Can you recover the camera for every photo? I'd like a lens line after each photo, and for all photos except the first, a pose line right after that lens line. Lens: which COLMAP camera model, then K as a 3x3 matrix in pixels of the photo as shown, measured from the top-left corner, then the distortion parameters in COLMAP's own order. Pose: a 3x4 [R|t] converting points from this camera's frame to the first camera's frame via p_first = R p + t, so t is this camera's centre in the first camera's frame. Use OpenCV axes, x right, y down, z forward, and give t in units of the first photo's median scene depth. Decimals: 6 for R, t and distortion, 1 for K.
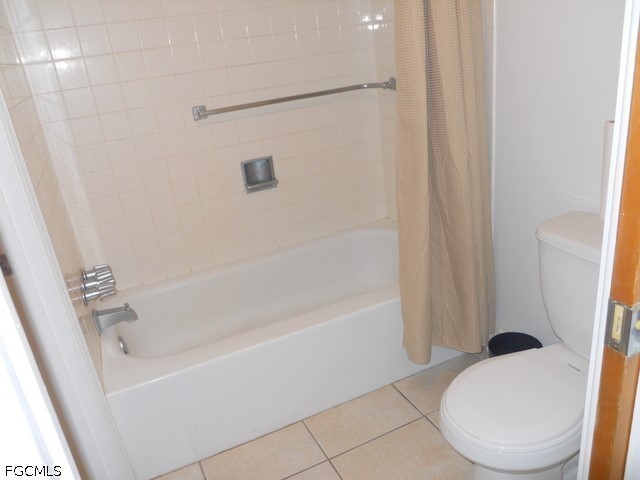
lens RADIAL K [[514.8, 0, 319.8], [0, 514.8, 239.8], [0, 0, 1]] dist [-0.023869, 0.014018]
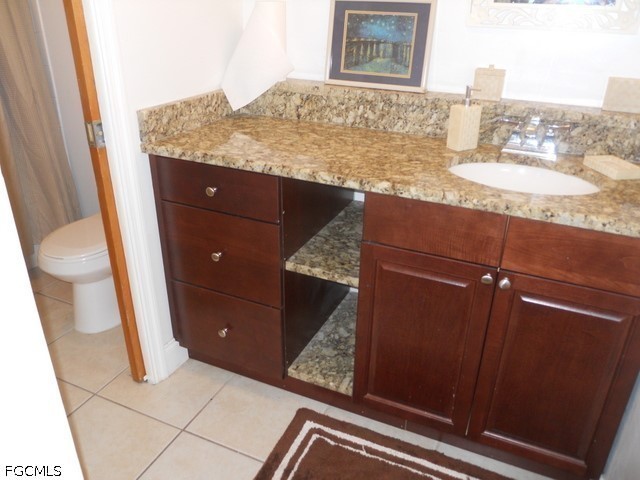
lens RADIAL K [[514.8, 0, 319.0], [0, 514.8, 240.9], [0, 0, 1]] dist [-0.023869, 0.014018]
pose [[0.750772, -0.166622, 0.639201, -0.074357], [0.141947, 0.985753, 0.090236, 0.201309], [-0.645129, 0.022986, 0.763727, -0.501171]]
